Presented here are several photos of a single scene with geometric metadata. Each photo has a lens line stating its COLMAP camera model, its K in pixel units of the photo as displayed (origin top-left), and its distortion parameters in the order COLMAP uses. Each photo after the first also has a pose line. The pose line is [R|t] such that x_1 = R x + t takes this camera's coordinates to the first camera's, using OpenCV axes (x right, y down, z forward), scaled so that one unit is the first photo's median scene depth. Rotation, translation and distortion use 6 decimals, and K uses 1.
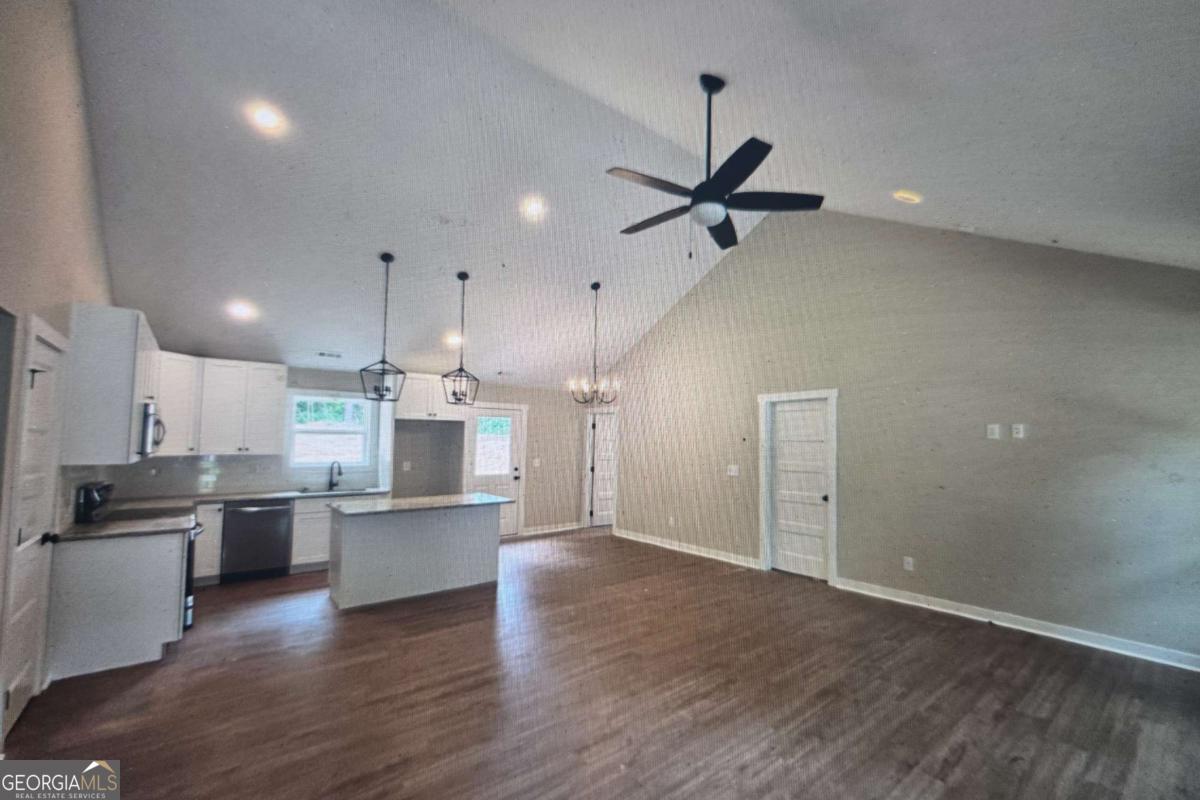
lens RADIAL K [[518.8, 0, 647.3], [0, 518.8, 405.3], [0, 0, 1]] dist [0.001002, 0.000283]
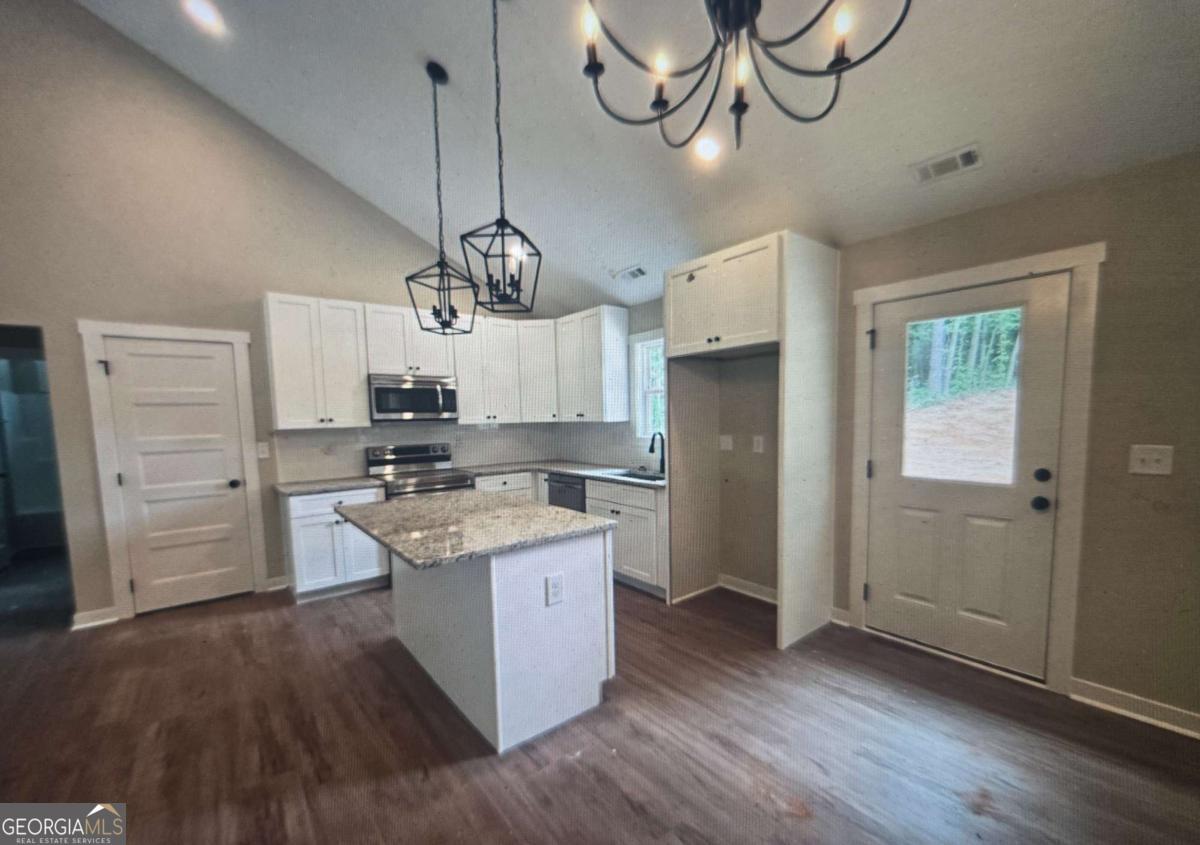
lens RADIAL K [[491.1, 0, 625.4], [0, 491.1, 460.3], [0, 0, 1]] dist [-0.009757, -0.000100]
pose [[-0.010434, 0.085829, -0.996255, 0.051780], [0.091190, 0.992240, 0.084528, 0.101587], [0.995779, -0.089967, -0.018179, 1.133973]]
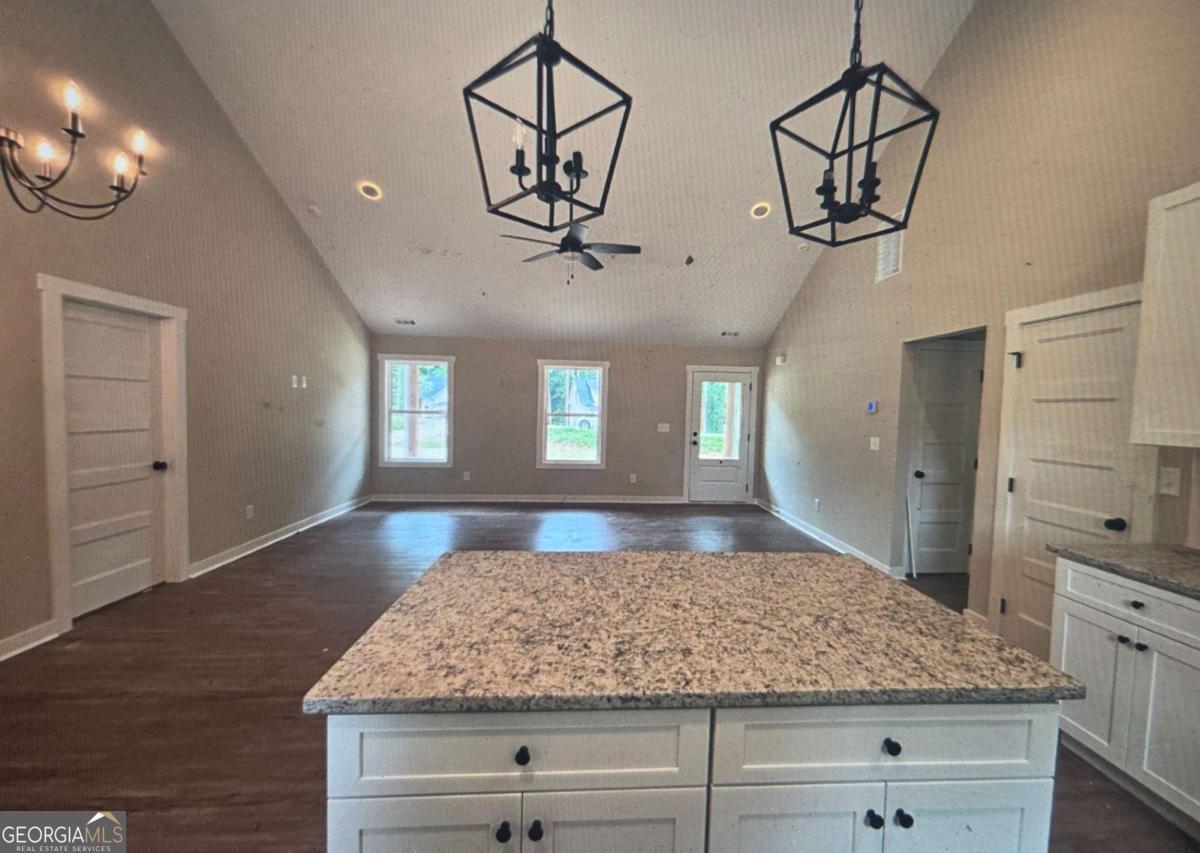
lens RADIAL K [[488.6, 0, 629.2], [0, 488.6, 441.1], [0, 0, 1]] dist [0.010919, -0.000066]
pose [[-0.805004, -0.069002, 0.589243, -0.540853], [-0.074473, 0.997110, 0.015021, 0.093497], [-0.588576, -0.031791, -0.807816, 1.184718]]
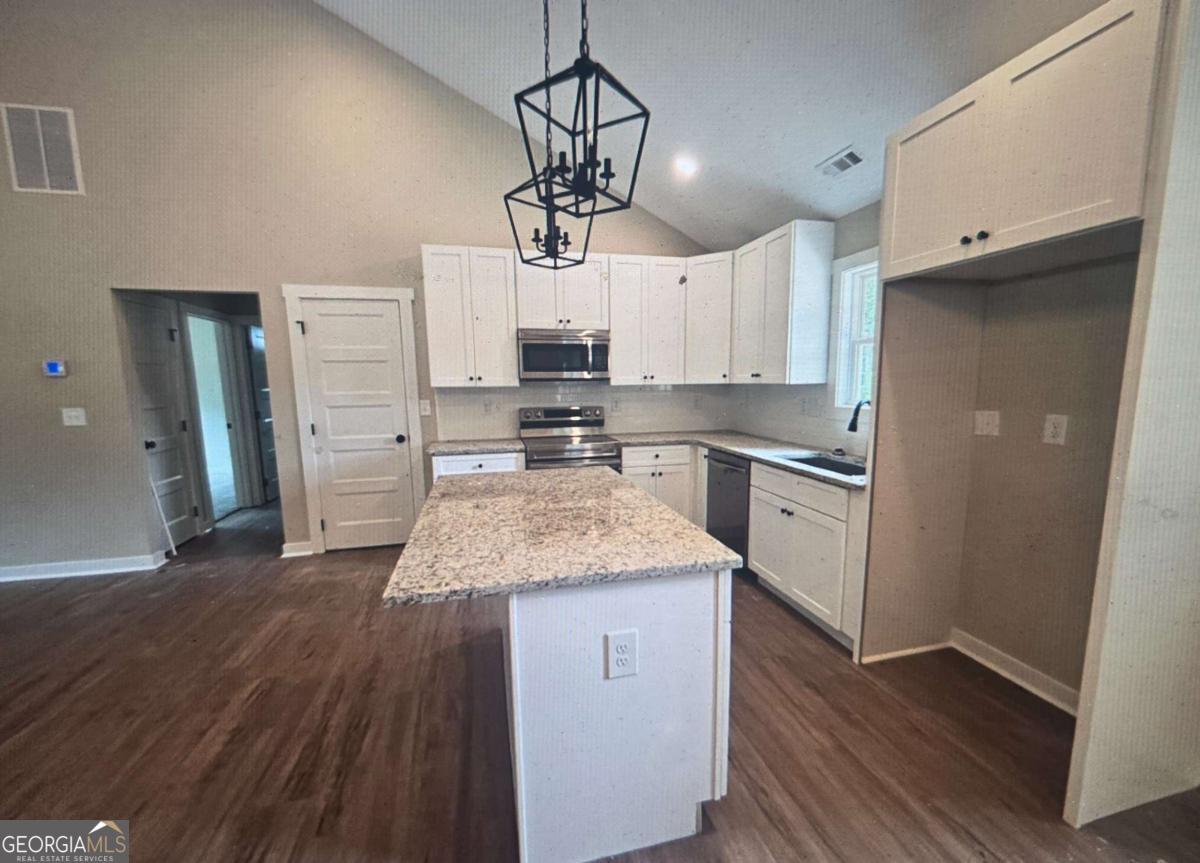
lens RADIAL K [[495.1, 0, 610.1], [0, 495.1, 449.5], [0, 0, 1]] dist [0.008943, -0.010889]
pose [[-0.447504, 0.123402, -0.885727, -0.121997], [0.070982, 0.992210, 0.102374, 0.105261], [0.891460, -0.017057, -0.452778, 1.170065]]
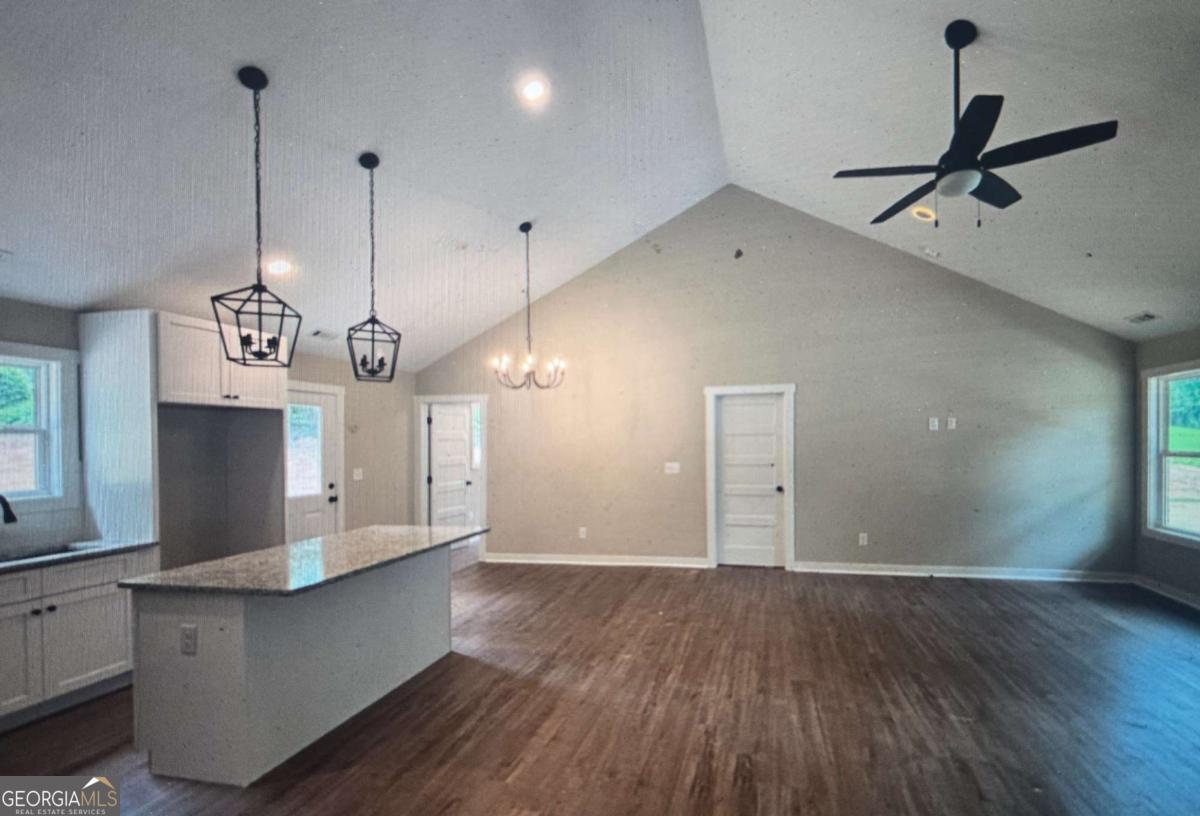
lens RADIAL K [[524.1, 0, 678.2], [0, 524.1, 443.3], [0, 0, 1]] dist [0.003341, -0.011629]
pose [[0.780754, -0.022541, 0.624431, -0.480031], [-0.024929, 0.997430, 0.067176, 0.021510], [-0.624341, -0.068015, 0.778186, 0.320543]]
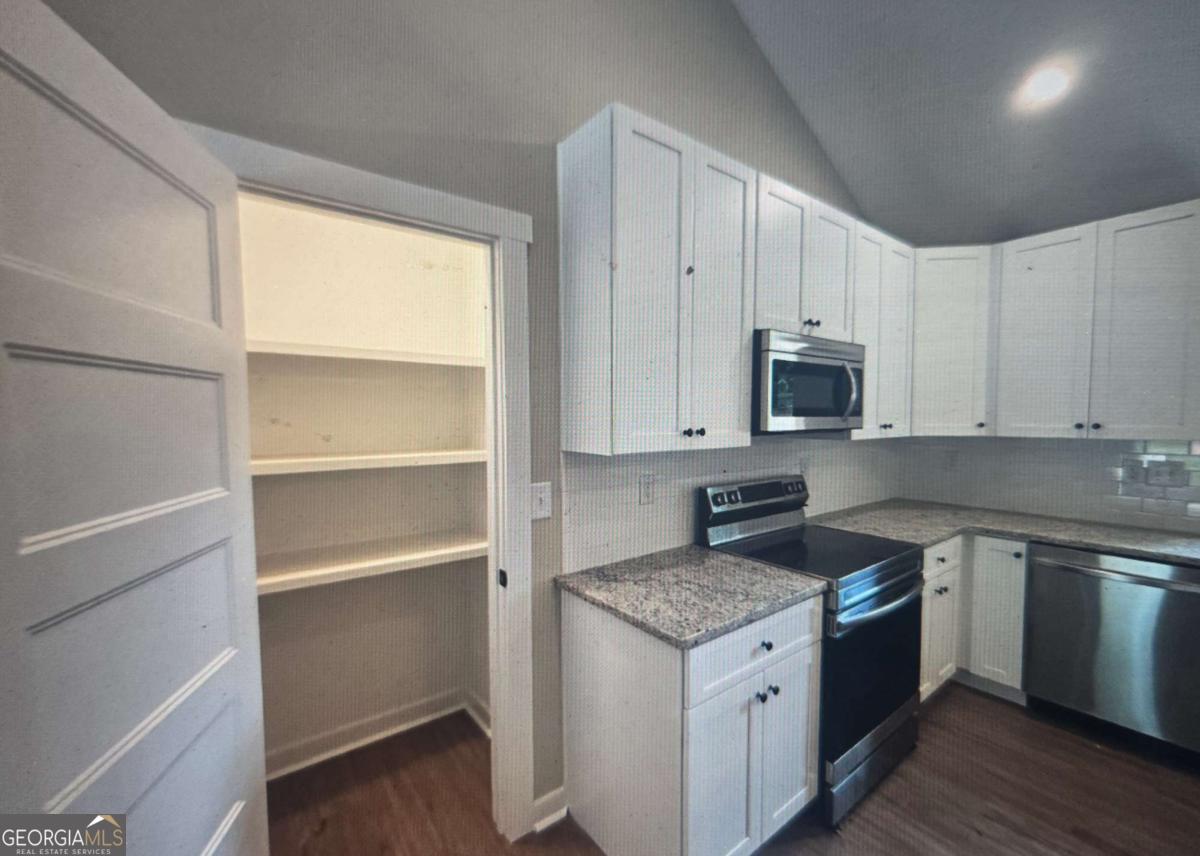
lens RADIAL K [[488.6, 0, 629.2], [0, 488.6, 442.6], [0, 0, 1]] dist [0.010919, -0.000066]
pose [[-0.048173, 0.047499, -0.997709, -0.359716], [0.073083, 0.996359, 0.043906, 0.054355], [0.996162, -0.070800, -0.051469, 0.662668]]
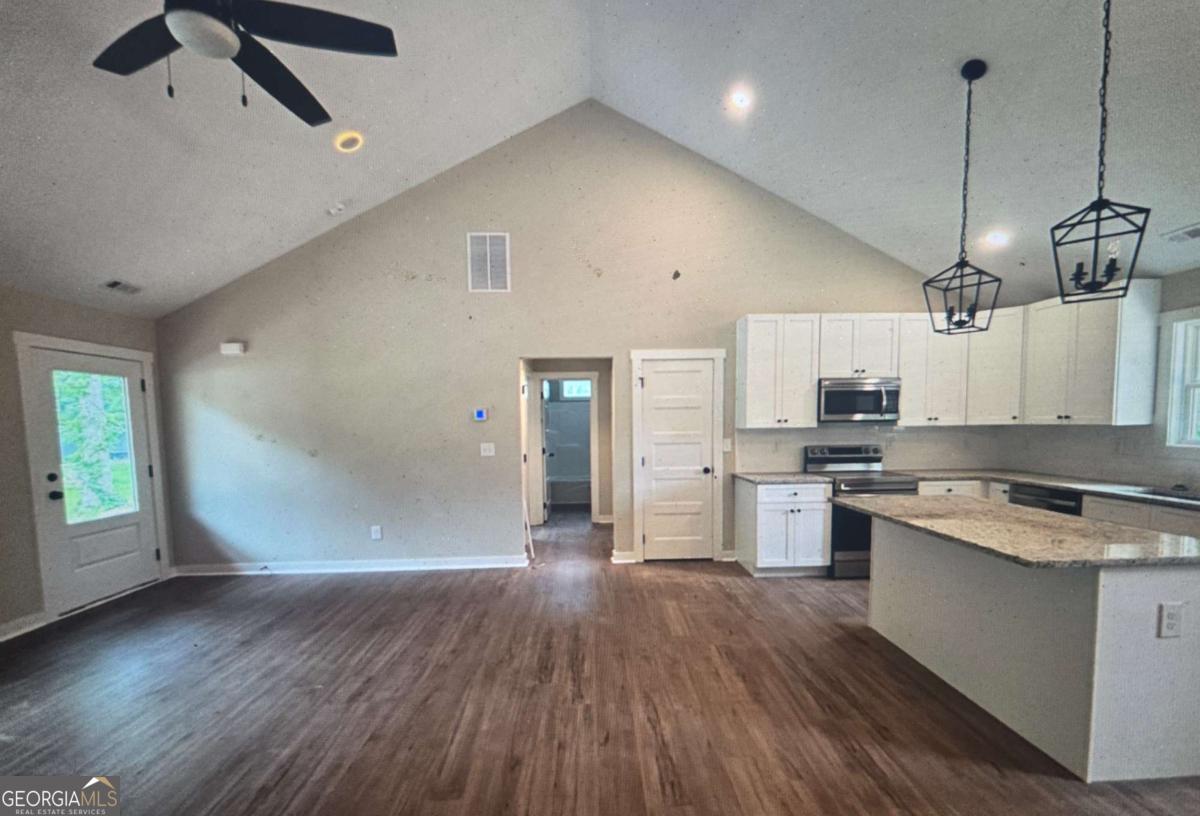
lens RADIAL K [[490.0, 0, 601.8], [0, 490.0, 454.9], [0, 0, 1]] dist [0.002659, -0.008870]
pose [[-0.634464, 0.052366, -0.771177, 0.163810], [0.064913, 0.997788, 0.014349, 0.089678], [0.770222, -0.040955, -0.636459, 0.975981]]
